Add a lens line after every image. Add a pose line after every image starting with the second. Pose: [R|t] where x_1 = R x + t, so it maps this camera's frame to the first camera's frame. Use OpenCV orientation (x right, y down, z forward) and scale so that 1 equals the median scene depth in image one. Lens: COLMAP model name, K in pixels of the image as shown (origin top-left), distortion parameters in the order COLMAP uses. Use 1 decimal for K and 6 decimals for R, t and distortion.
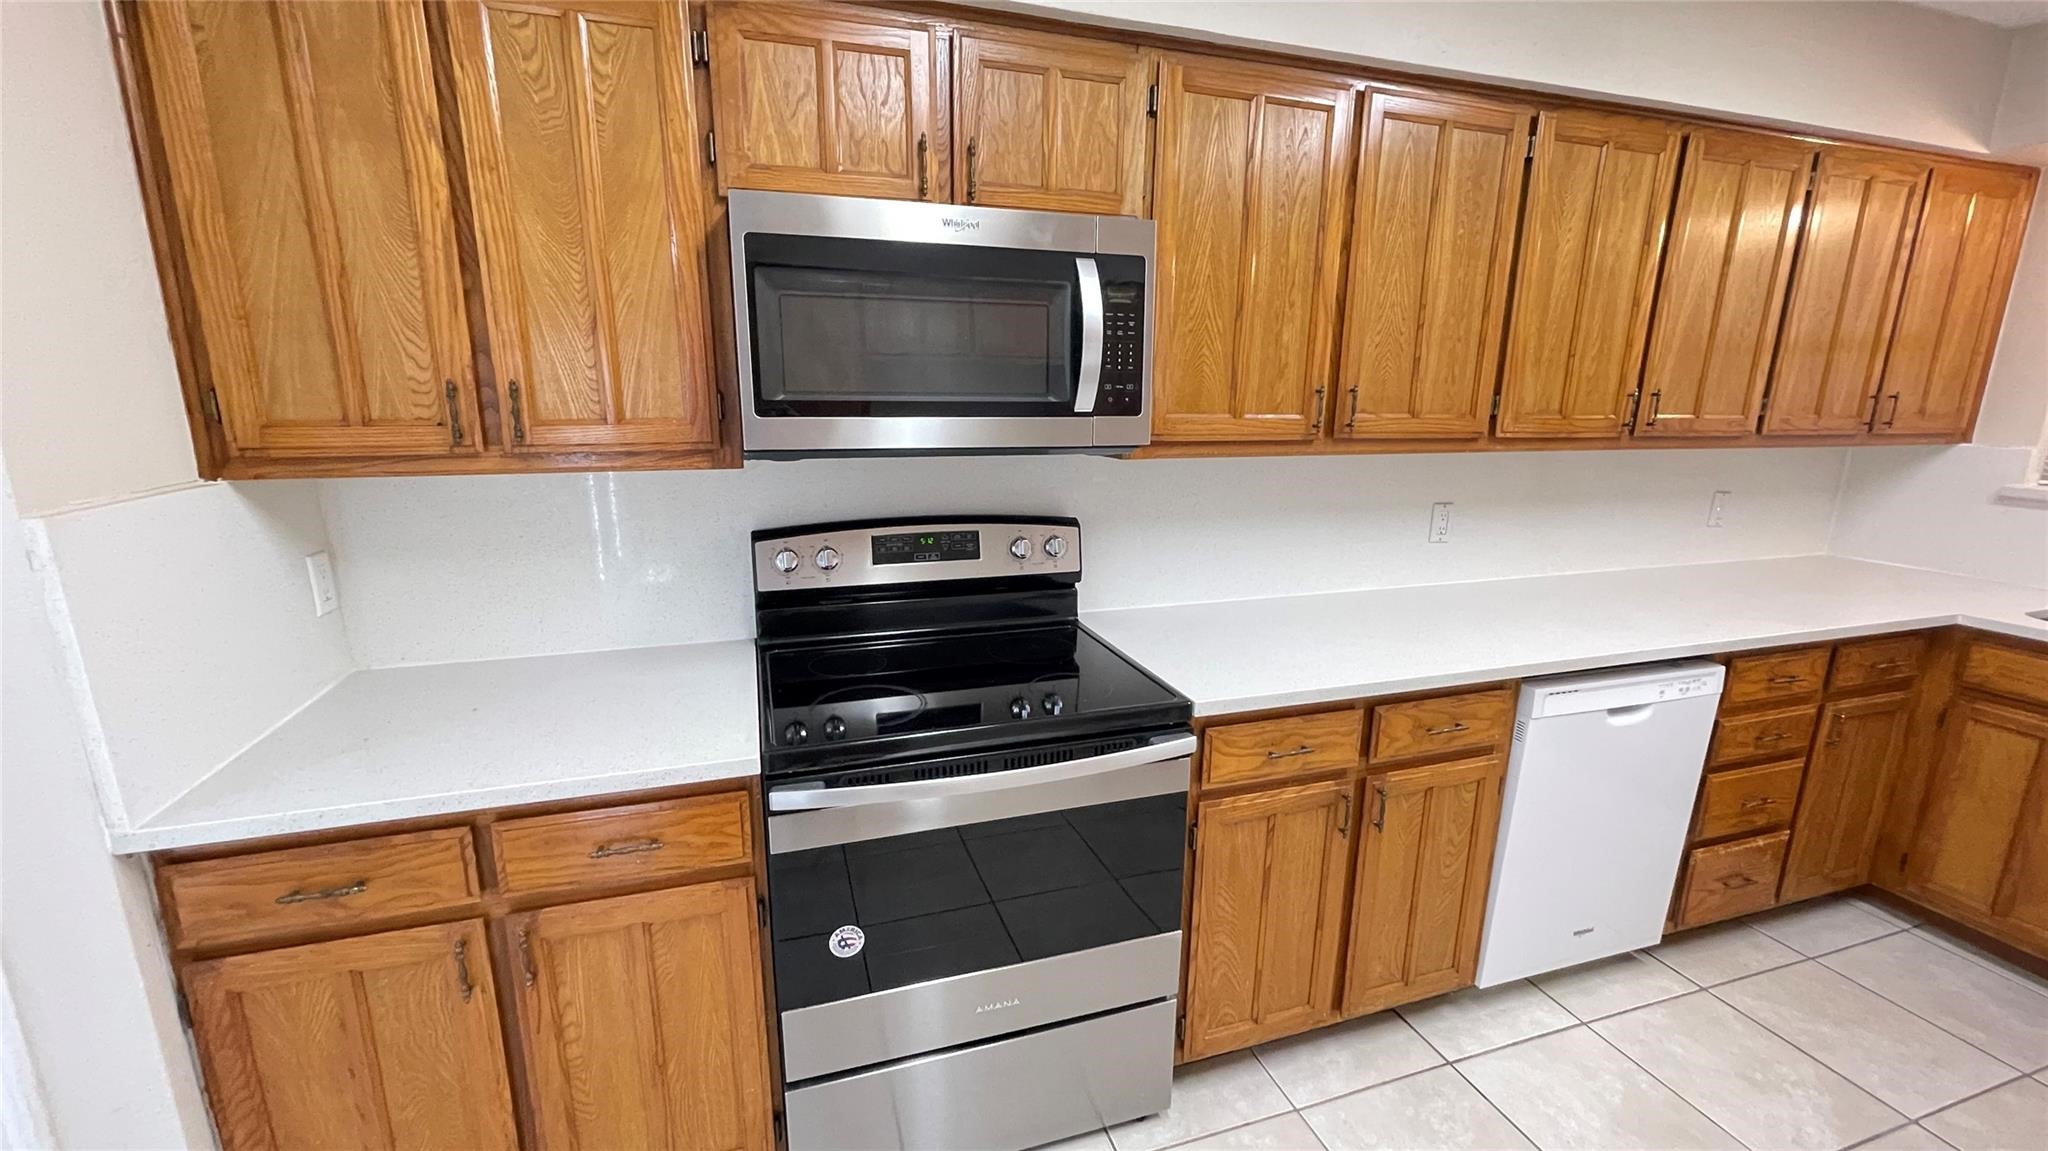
lens RADIAL K [[812.0, 0, 1013.2], [0, 812.0, 573.5], [0, 0, 1]] dist [-0.011141, 0.000062]
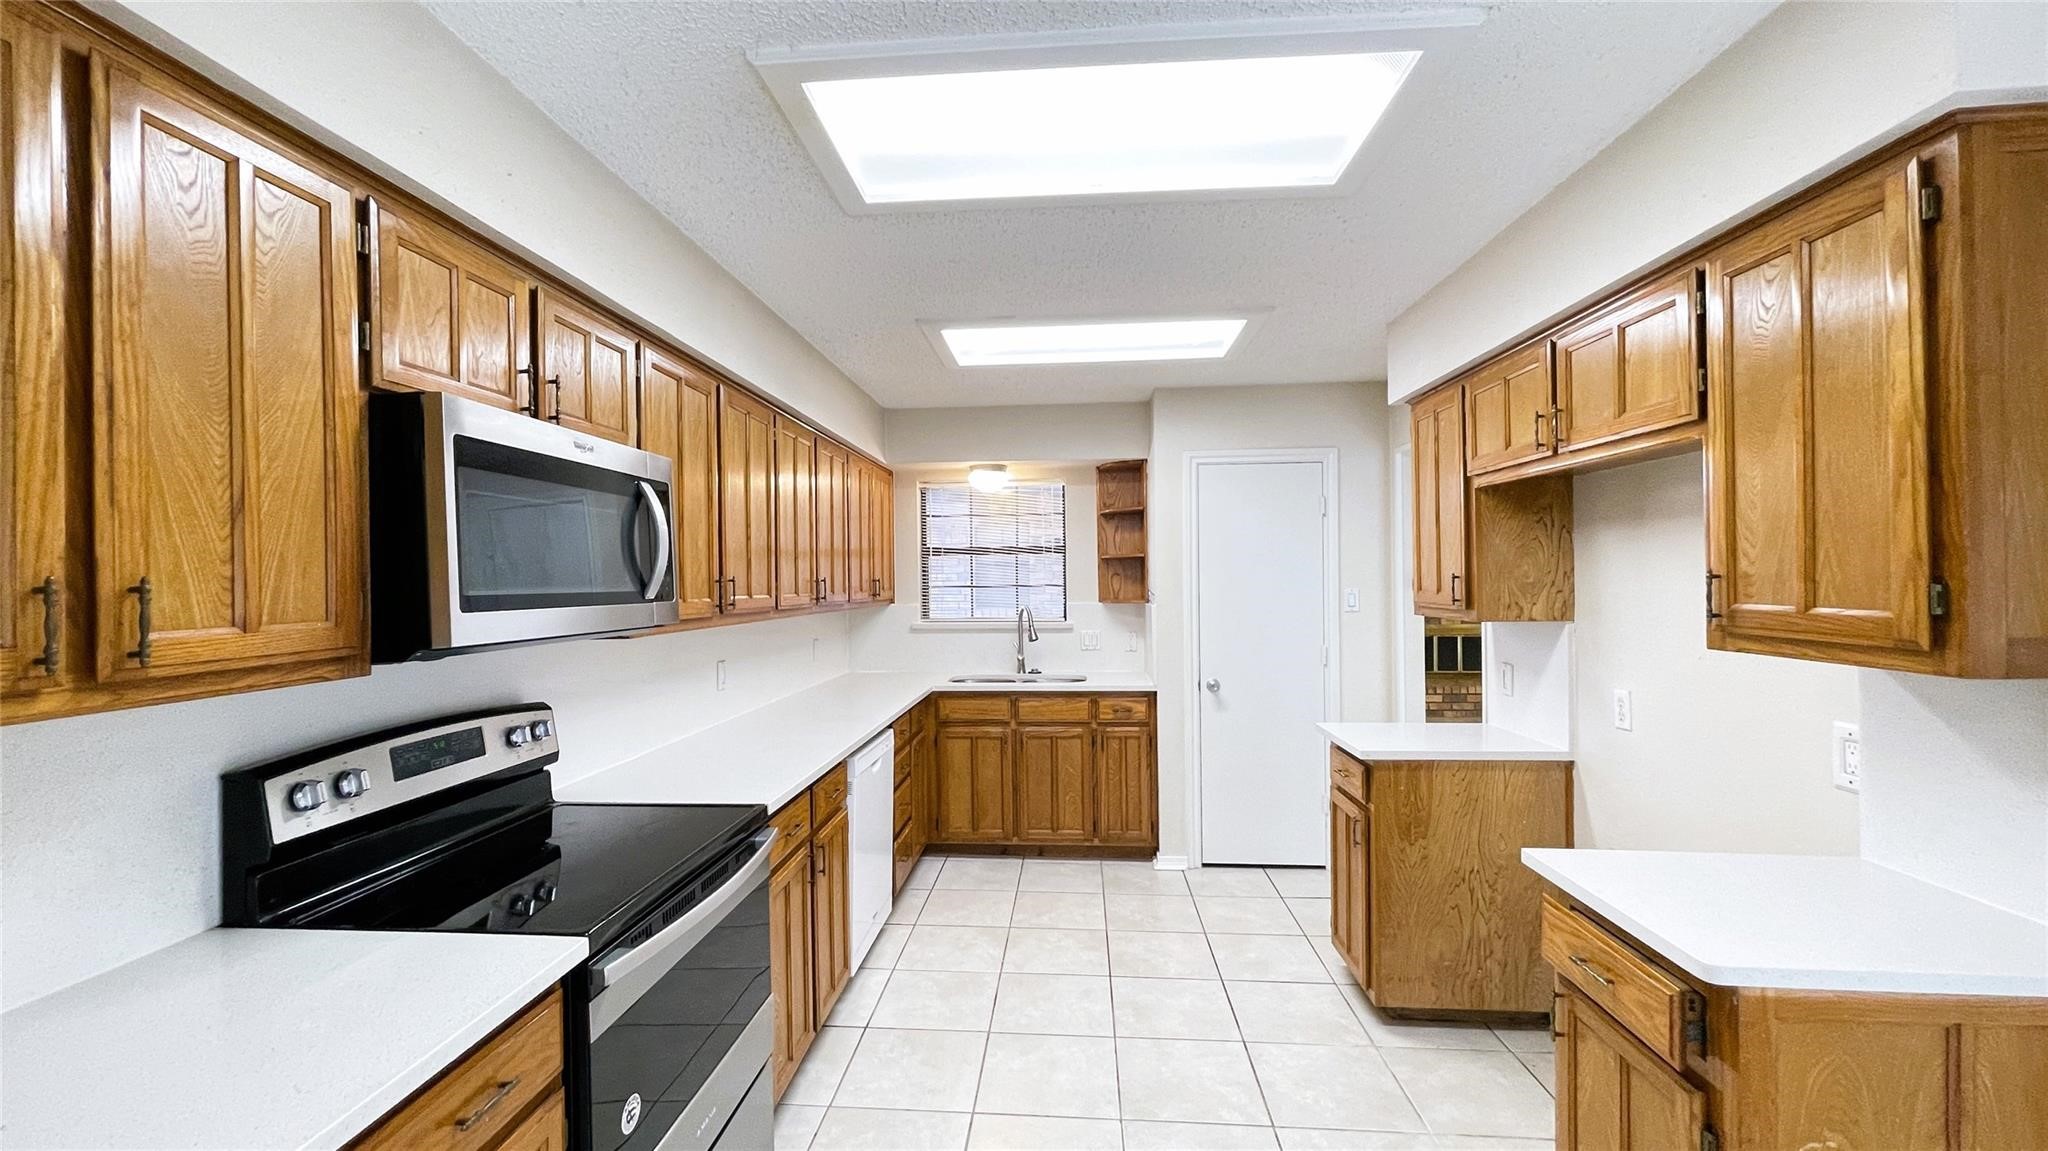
lens RADIAL K [[812.0, 0, 1032.9], [0, 812.0, 572.3], [0, 0, 1]] dist [-0.011141, 0.000062]
pose [[0.350875, -0.003673, 0.936415, -0.725898], [0.220714, 0.972143, -0.078888, -0.010392], [-0.910040, 0.234360, 0.341912, 0.027837]]
